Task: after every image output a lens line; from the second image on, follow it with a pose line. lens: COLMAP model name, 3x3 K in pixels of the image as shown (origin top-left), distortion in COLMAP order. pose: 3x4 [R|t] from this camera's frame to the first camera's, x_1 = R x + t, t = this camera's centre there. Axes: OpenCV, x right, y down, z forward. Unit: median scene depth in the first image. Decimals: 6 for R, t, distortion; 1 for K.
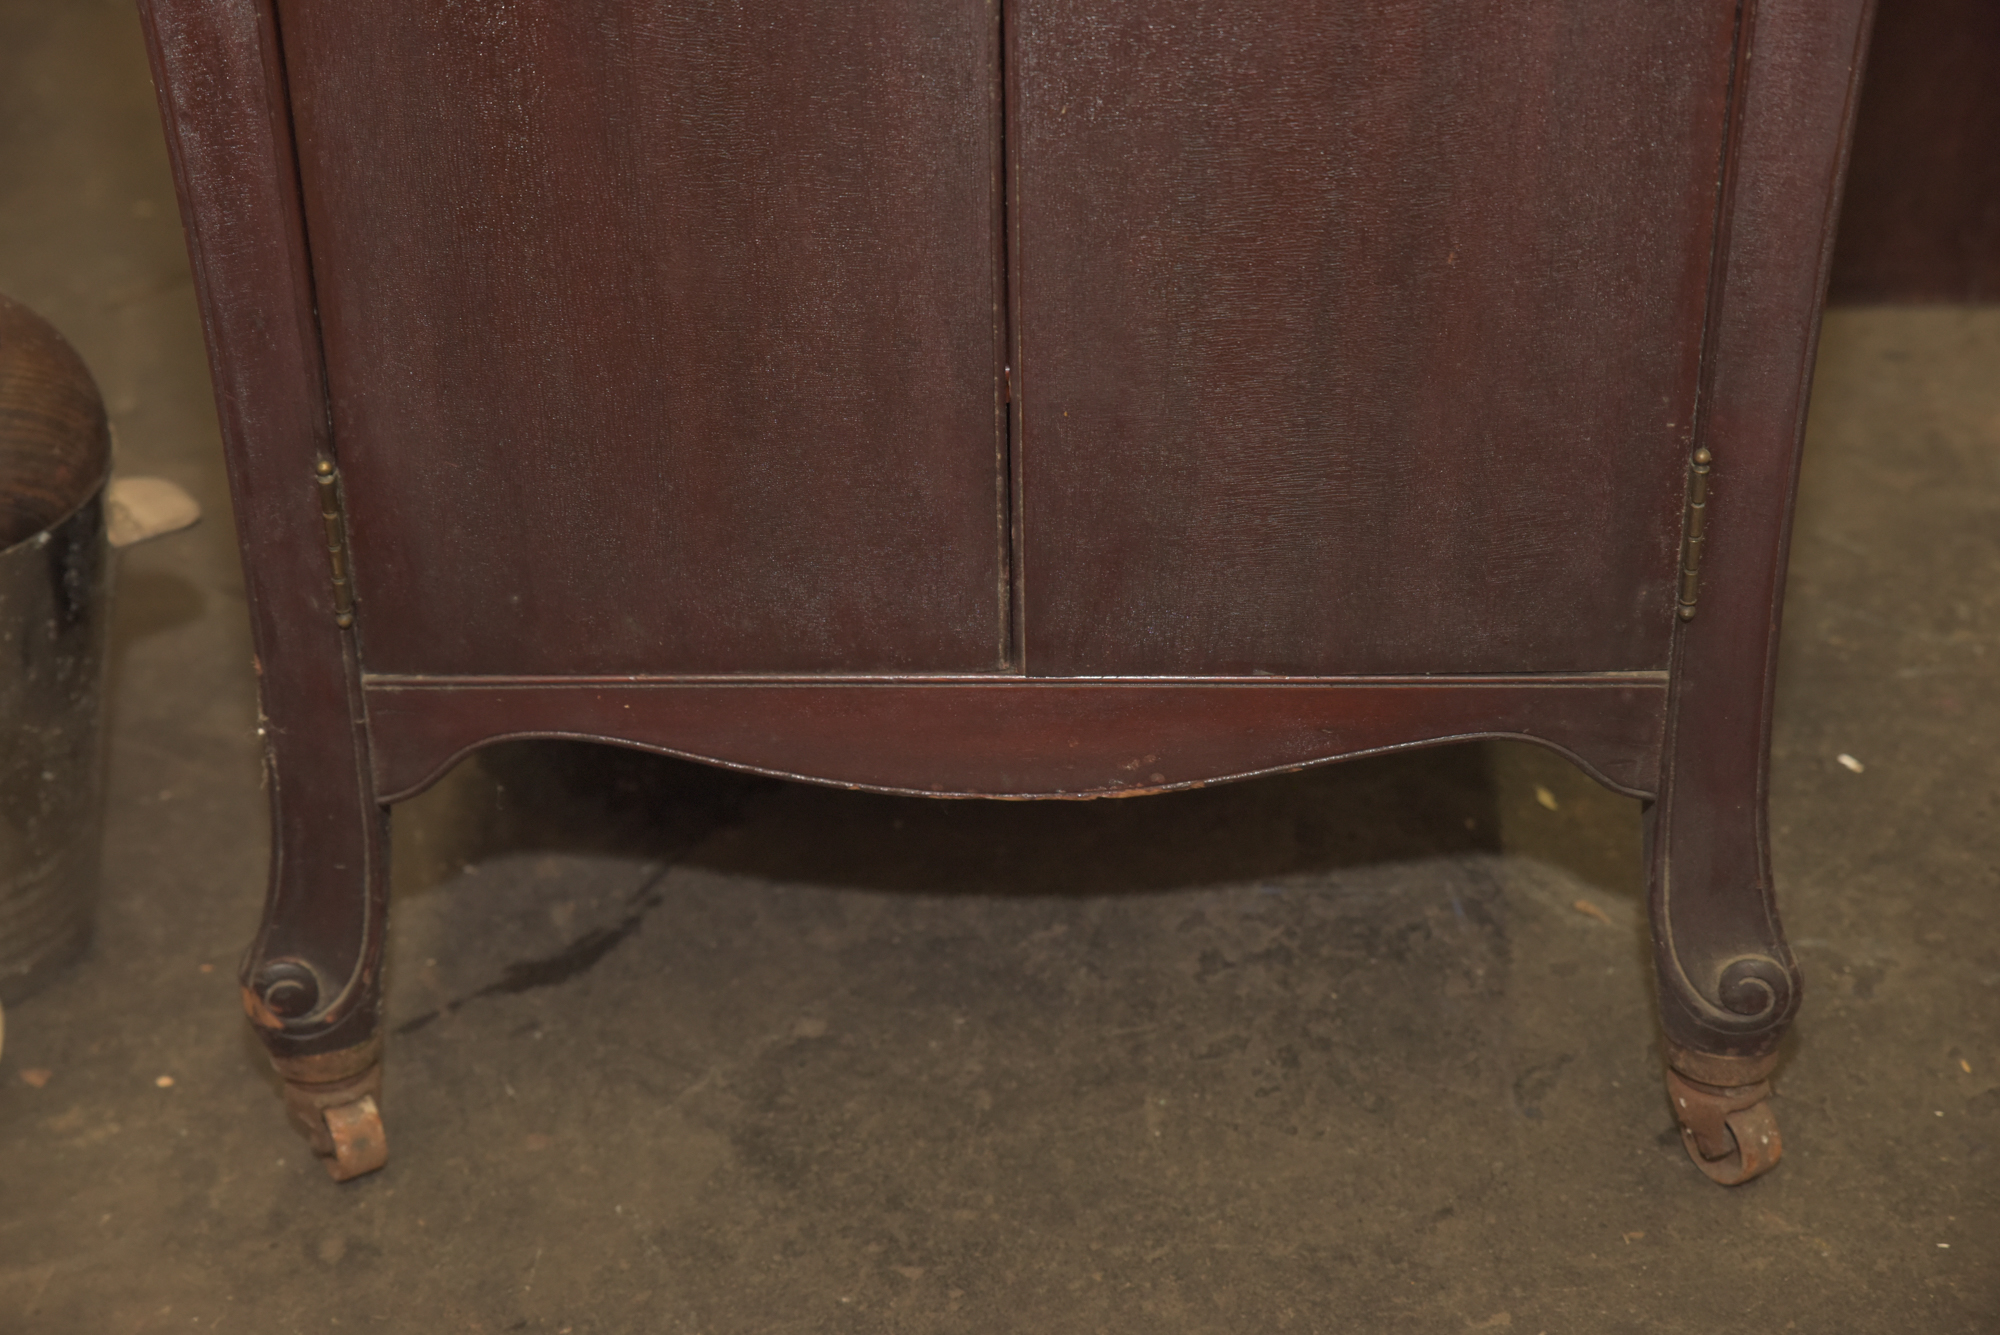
lens RADIAL K [[3568.3, 0, 981.5], [0, 3568.3, 666.4], [0, 0, 1]] dist [0.159789, 0.000000]
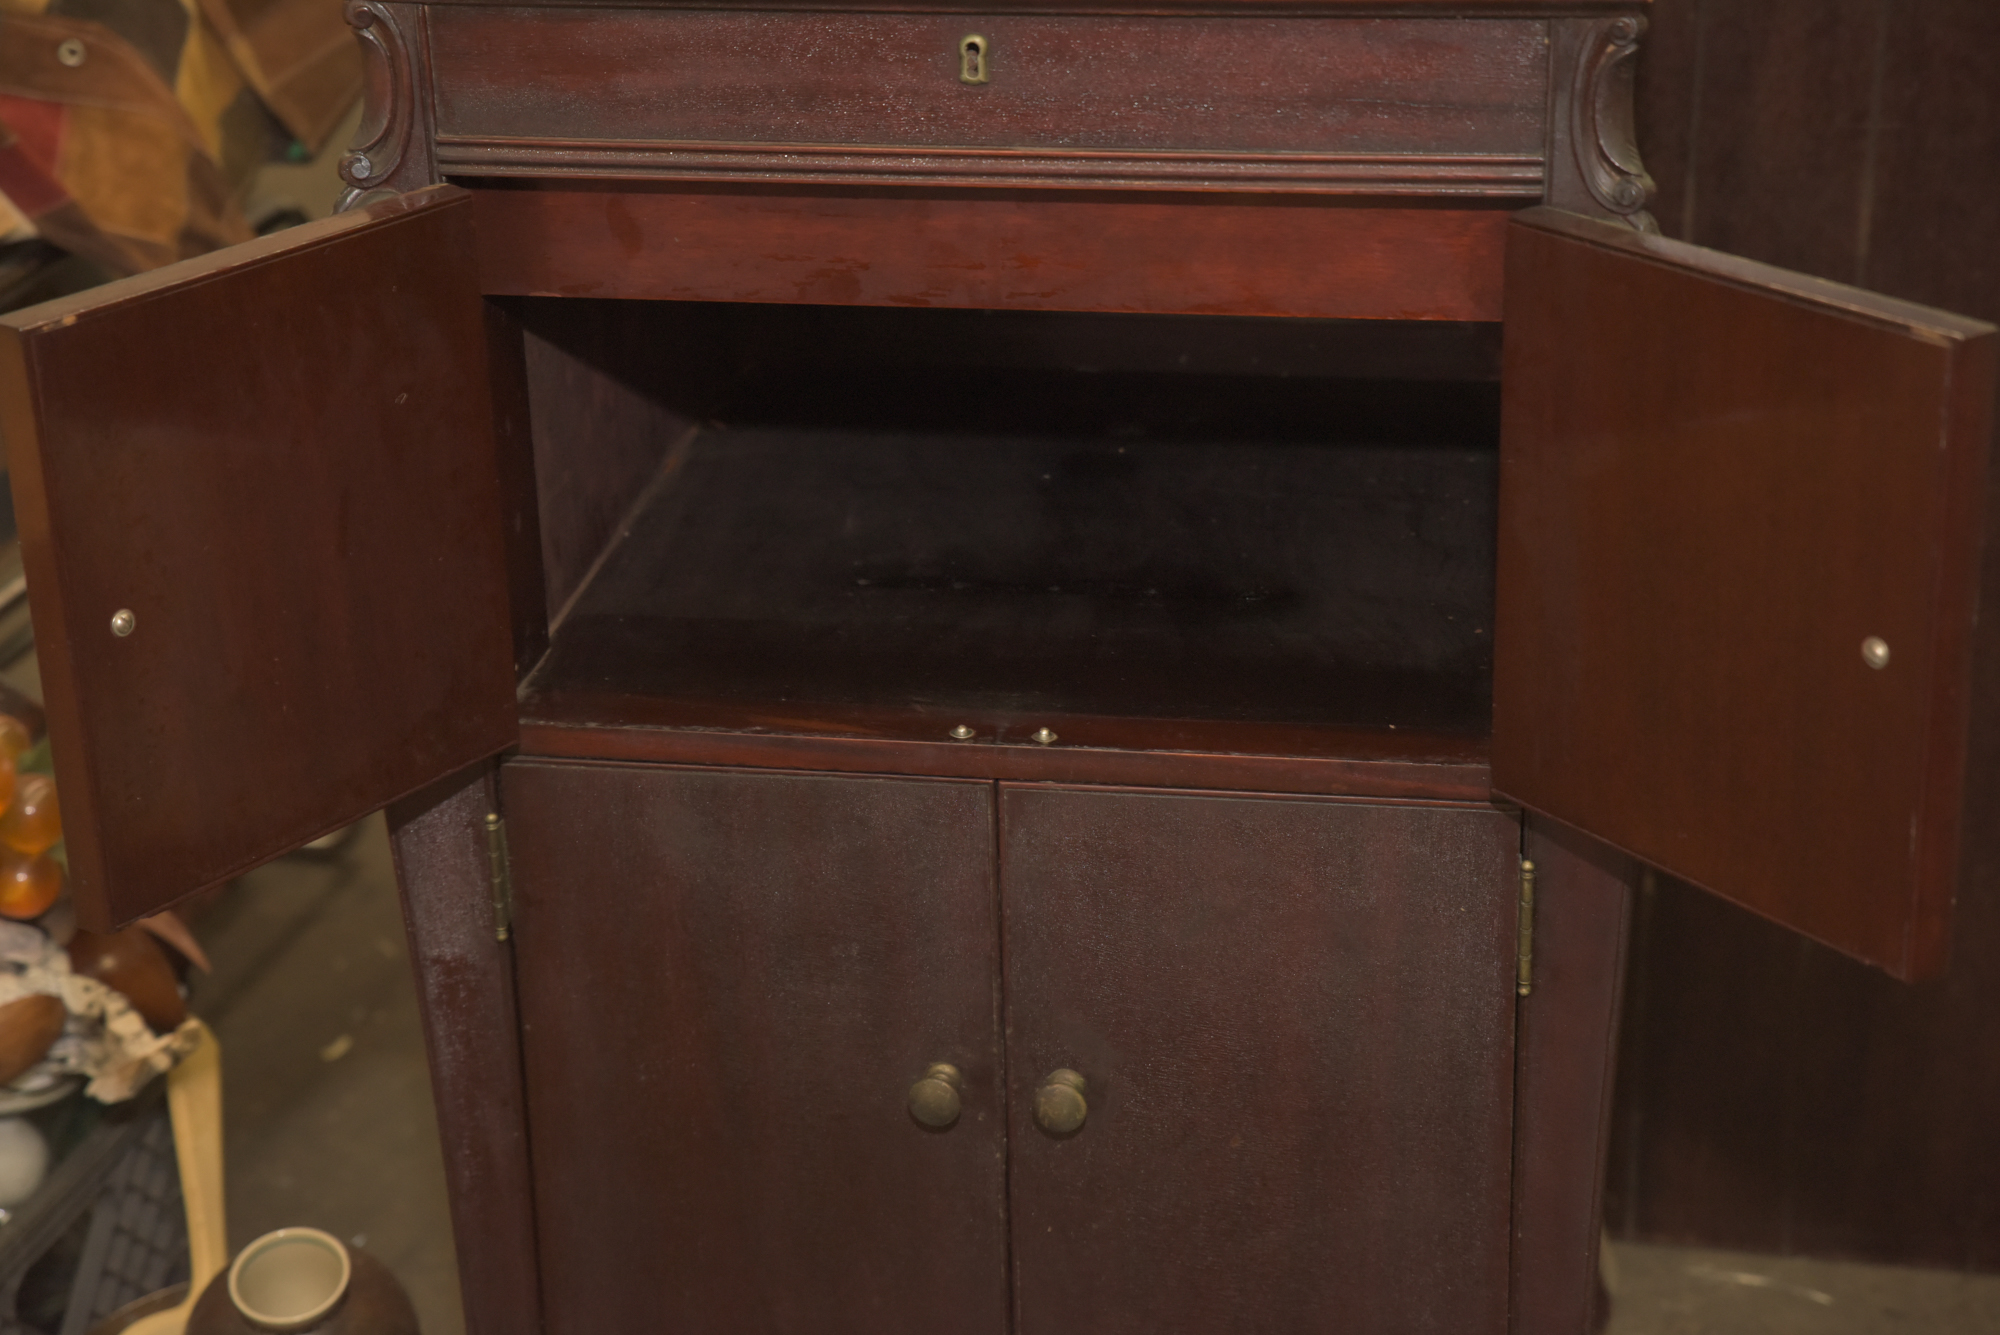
lens RADIAL K [[3568.3, 0, 983.5], [0, 3568.3, 655.9], [0, 0, 1]] dist [0.159789, 0.000000]
pose [[0.988652, 0.048735, -0.142099, 0.168721], [-0.071011, 0.985173, -0.156178, -0.137422], [0.132381, 0.164496, 0.977454, -0.403672]]
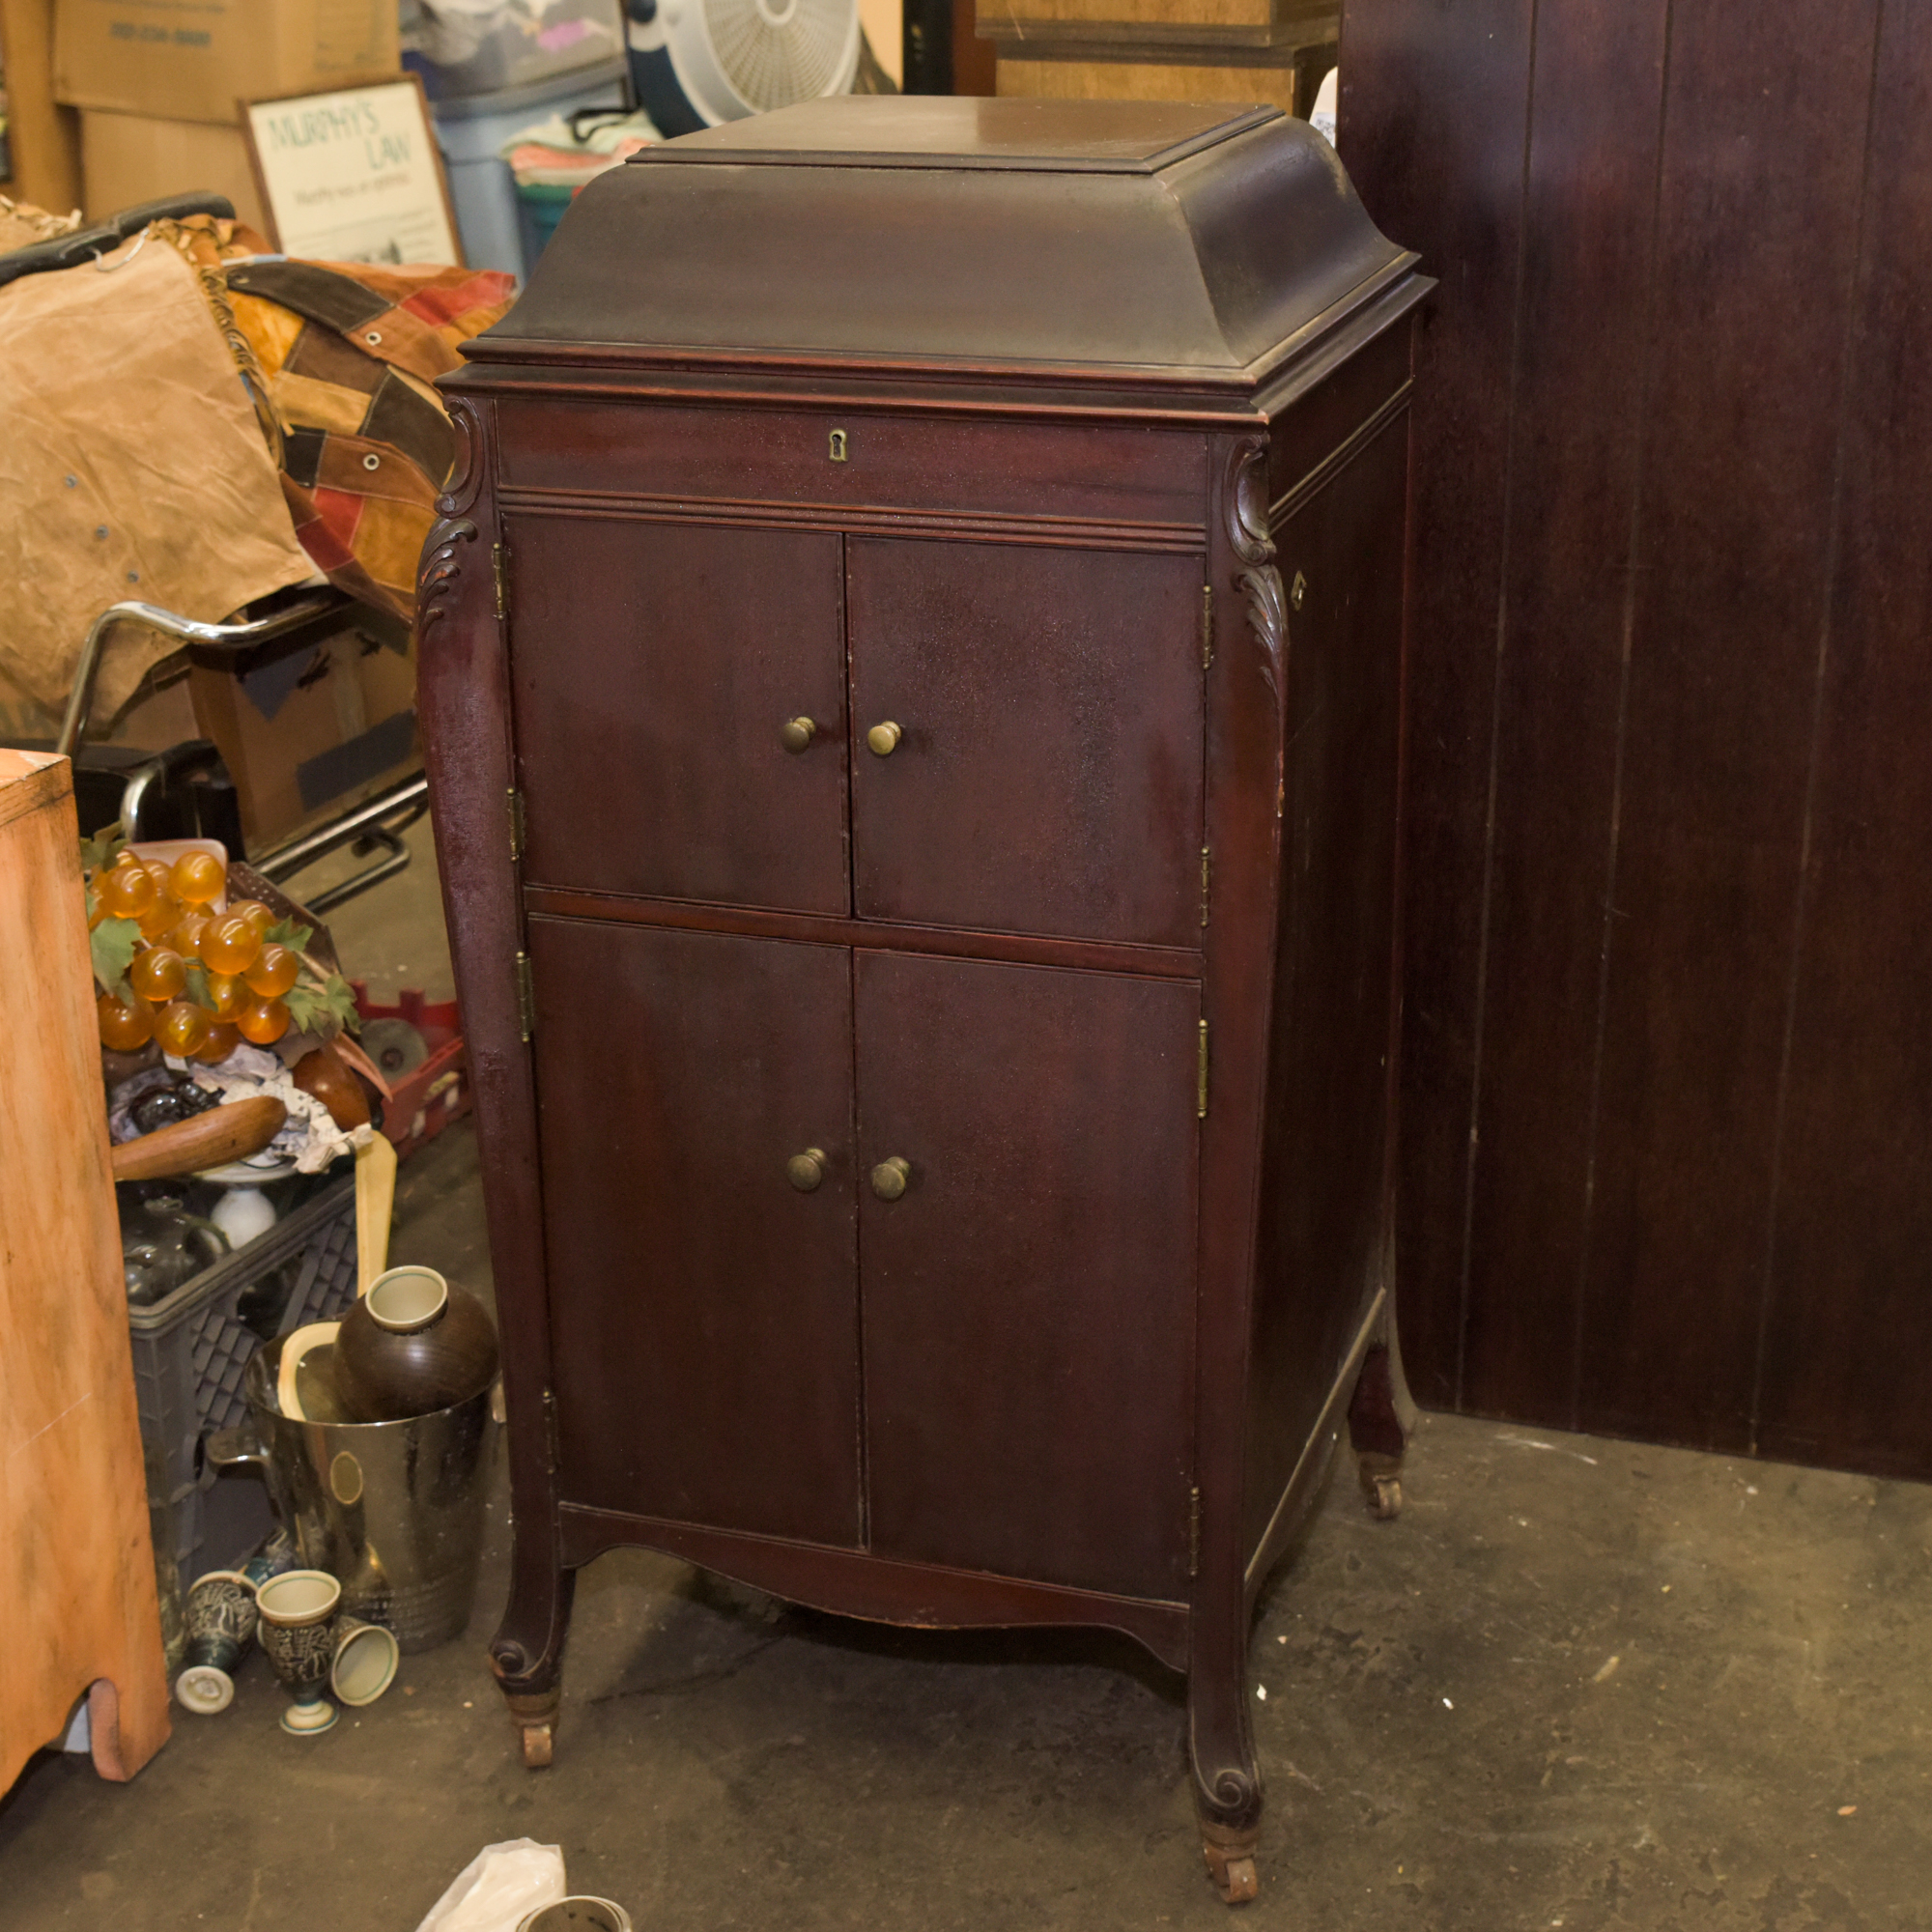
lens RADIAL K [[3144.6, 0, 910.0], [0, 3144.6, 921.4], [0, 0, 1]] dist [-0.036619, 0.000000]
pose [[0.953549, 0.102731, -0.283181, 0.466608], [-0.162086, 0.967346, -0.194860, -0.000842], [0.253916, 0.231708, 0.939062, -0.657241]]
